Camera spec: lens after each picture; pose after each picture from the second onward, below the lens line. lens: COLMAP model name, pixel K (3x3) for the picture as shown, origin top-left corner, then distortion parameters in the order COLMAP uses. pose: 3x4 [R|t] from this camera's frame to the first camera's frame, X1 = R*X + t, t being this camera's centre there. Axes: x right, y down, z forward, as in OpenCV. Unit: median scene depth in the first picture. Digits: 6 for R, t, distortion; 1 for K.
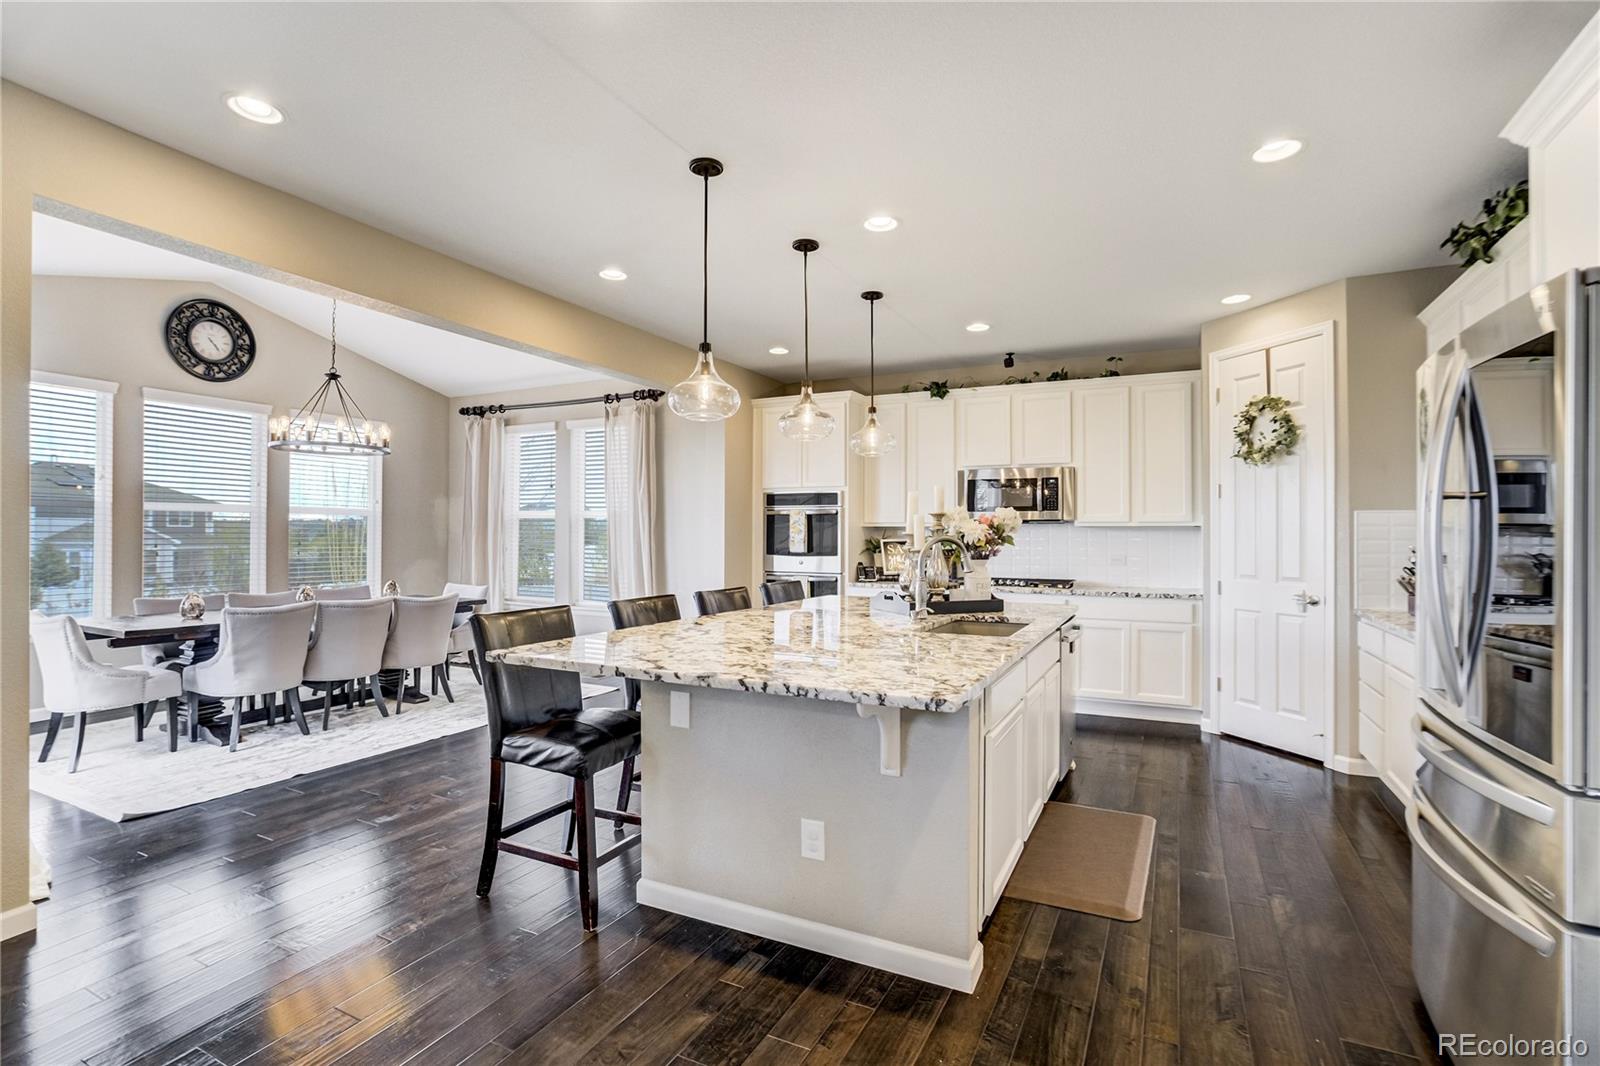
lens RADIAL K [[746.9, 0, 799.5], [0, 746.9, 531.8], [0, 0, 1]] dist [-0.042045, 0.015023]
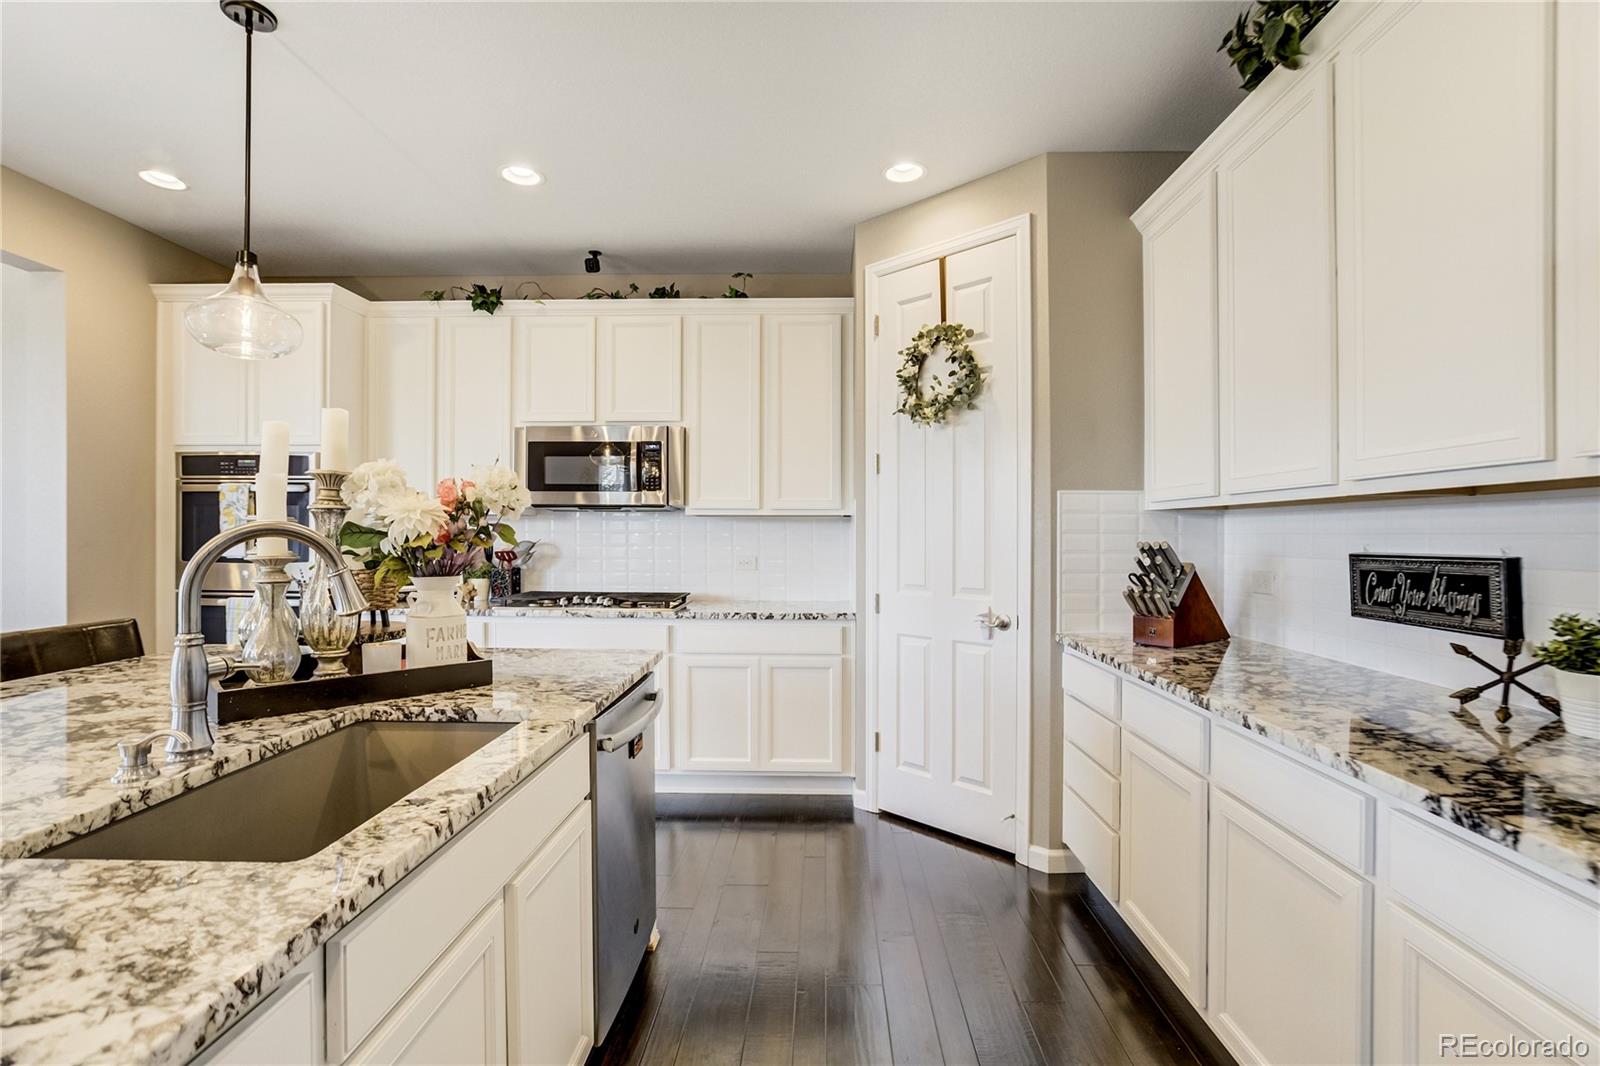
lens RADIAL K [[746.9, 0, 808.1], [0, 746.9, 537.4], [0, 0, 1]] dist [-0.042045, 0.015023]
pose [[0.898899, -0.002041, 0.438152, 0.192895], [-0.002856, 0.999941, 0.010516, 0.006885], [-0.438147, -0.010704, 0.898840, 0.378429]]
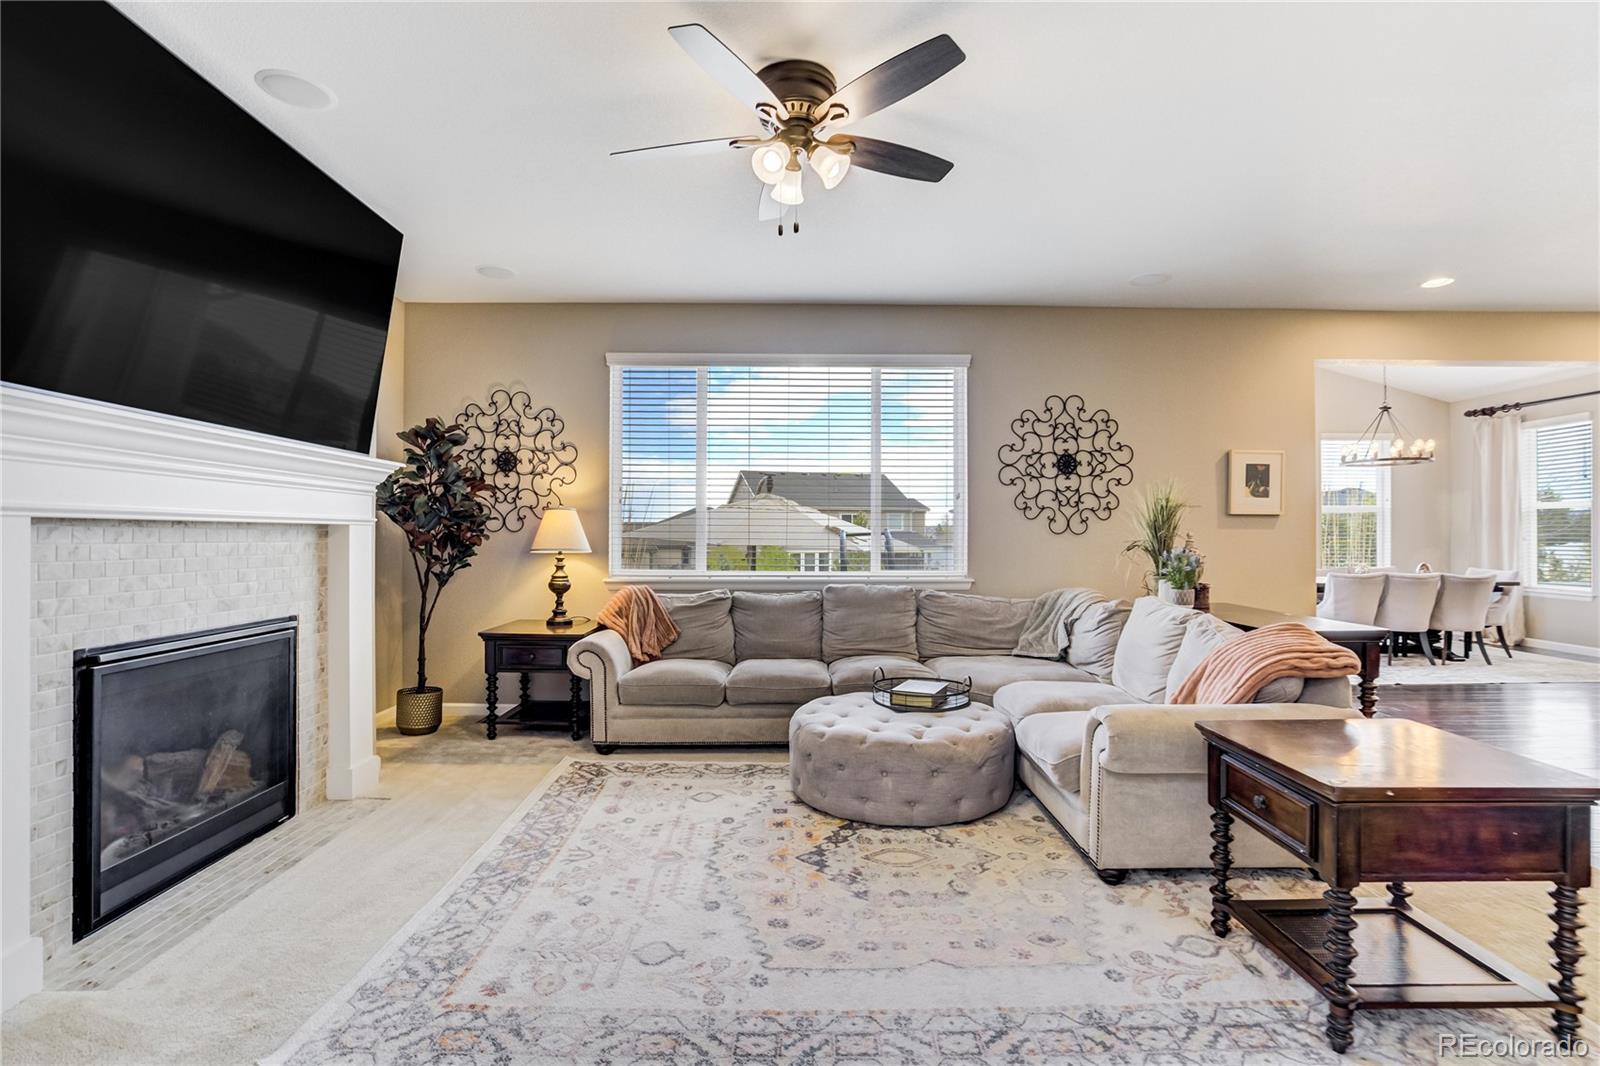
lens RADIAL K [[746.9, 0, 810.4], [0, 746.9, 521.7], [0, 0, 1]] dist [-0.042045, 0.015023]
pose [[0.474328, -0.013700, -0.880242, 0.046944], [0.005081, 0.999905, -0.012825, 0.011082], [0.880334, 0.001611, 0.474352, -0.615814]]
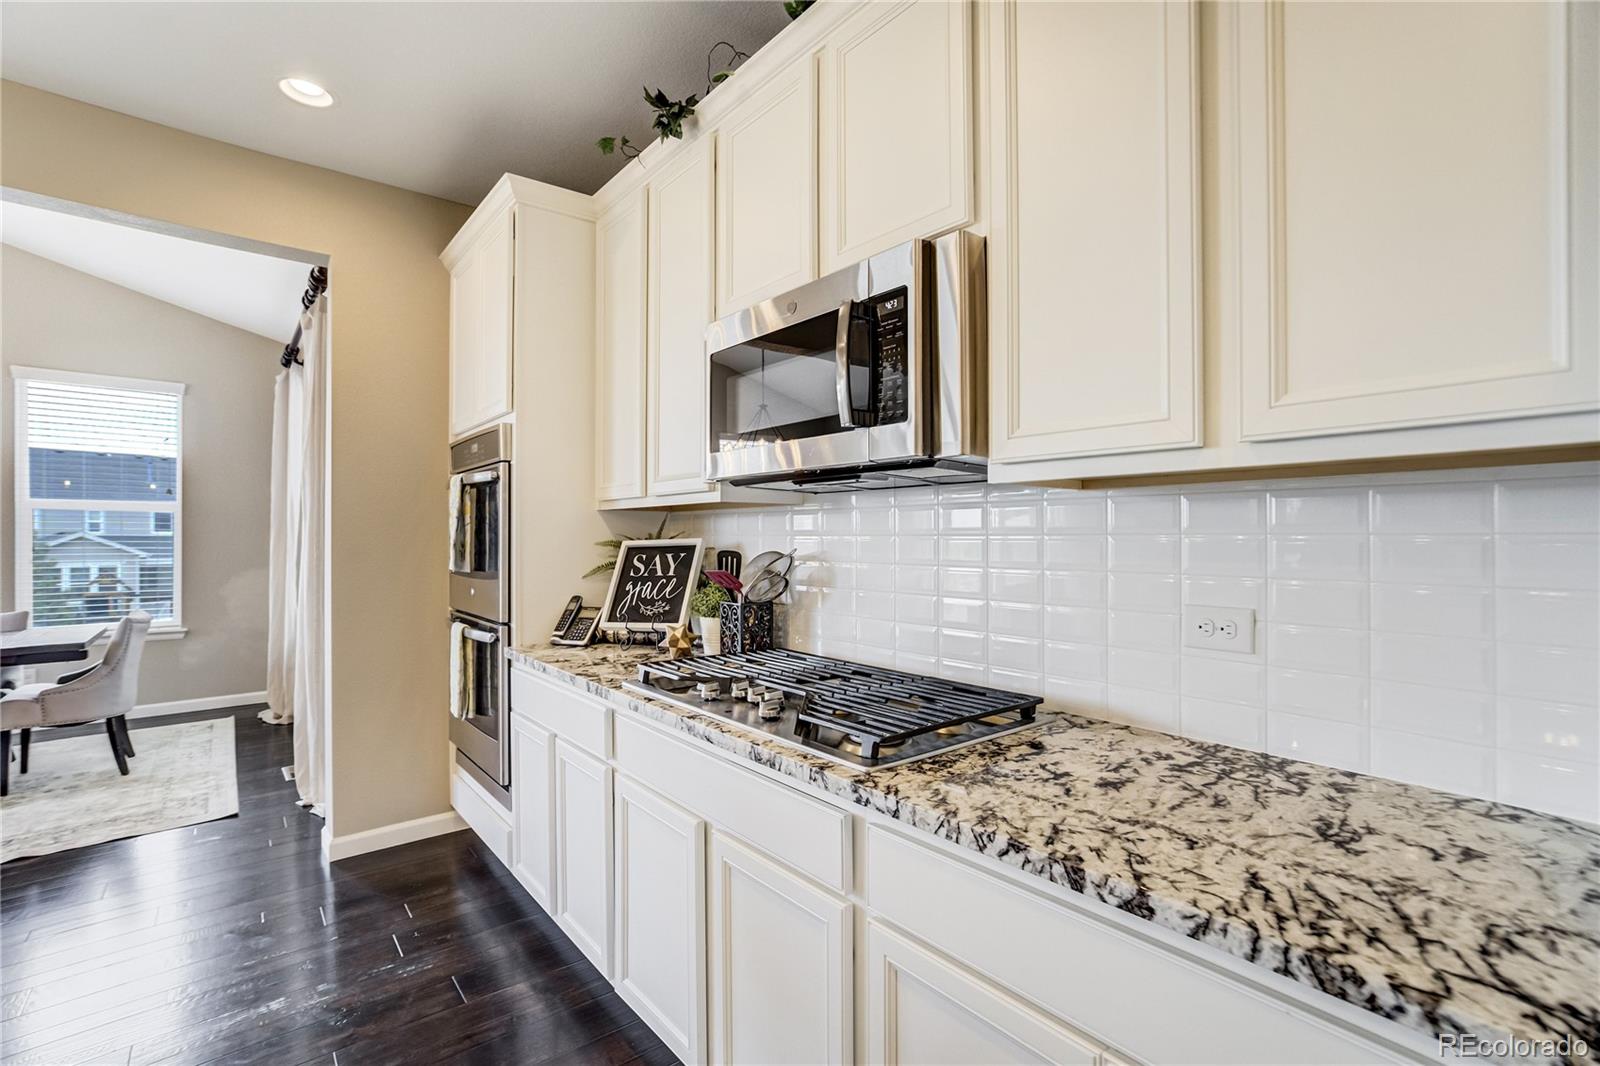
lens RADIAL K [[746.9, 0, 807.0], [0, 746.9, 527.2], [0, 0, 1]] dist [-0.042045, 0.015023]
pose [[0.916217, -0.008659, -0.400588, 0.470180], [0.002506, 0.999871, -0.015880, 0.012213], [0.400674, 0.013546, 0.916120, 0.860749]]
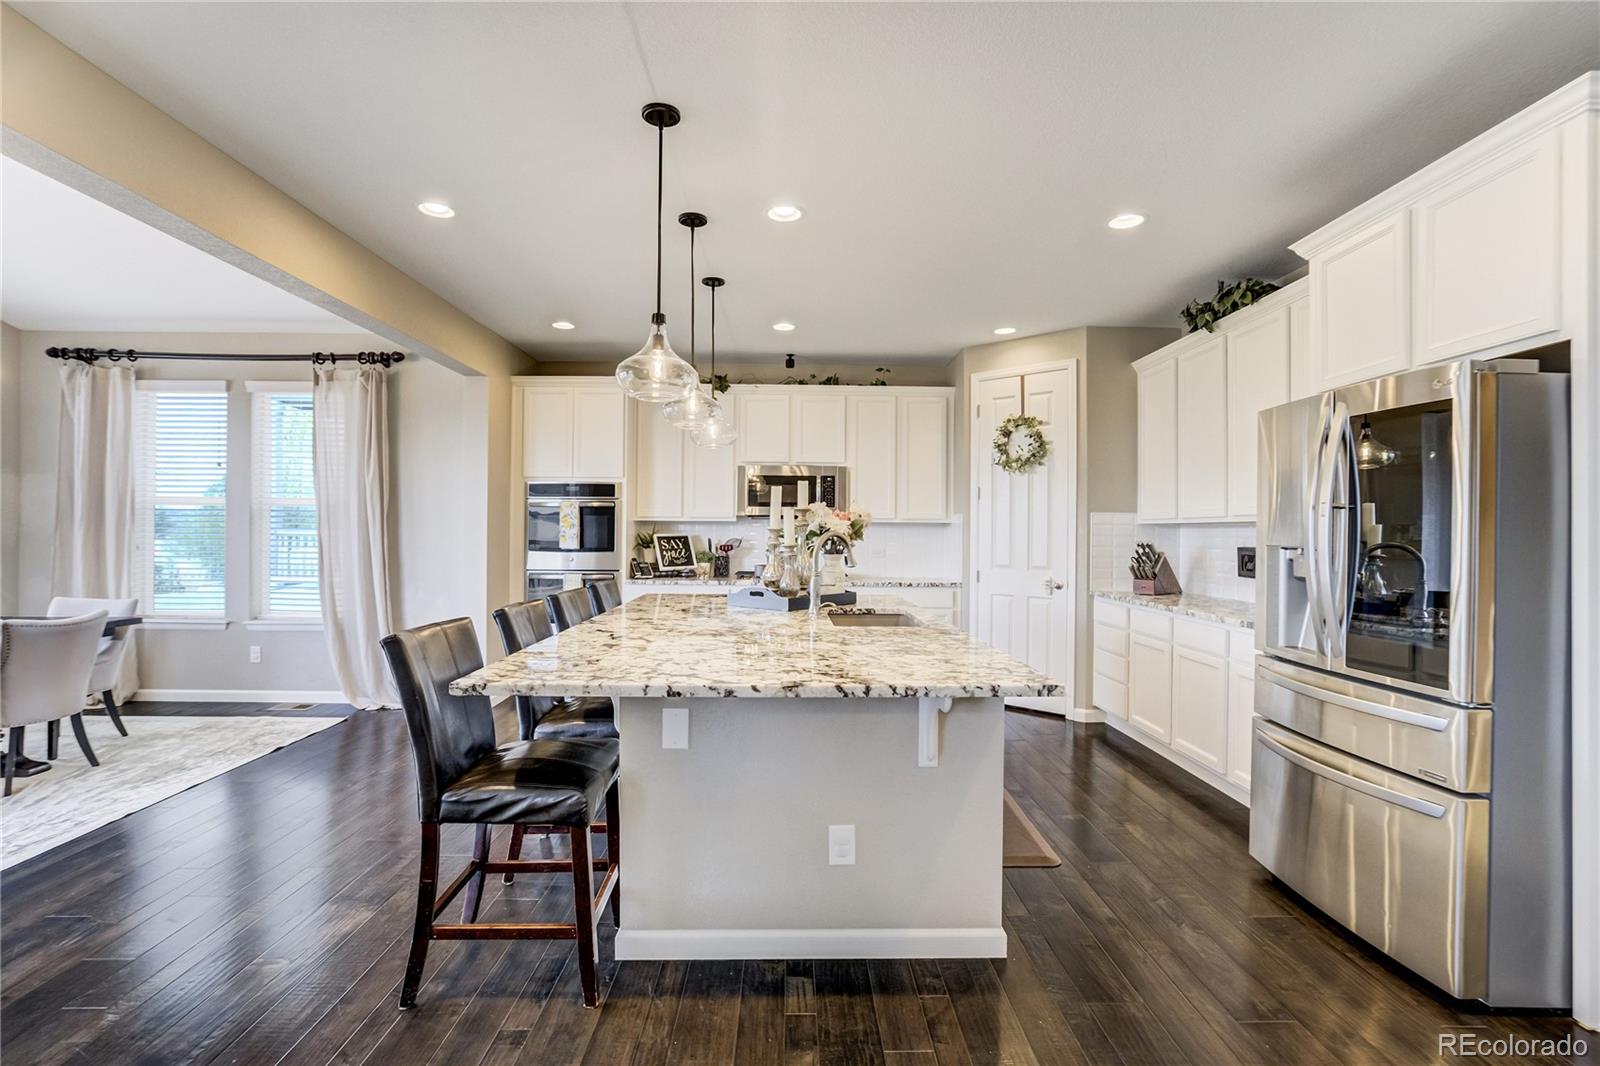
lens RADIAL K [[746.9, 0, 794.5], [0, 746.9, 534.8], [0, 0, 1]] dist [-0.042045, 0.015023]
pose [[0.888935, 0.000903, 0.458033, -0.222385], [-0.006794, 0.999914, 0.011214, -0.000789], [-0.457983, -0.013080, 0.888865, 0.078815]]
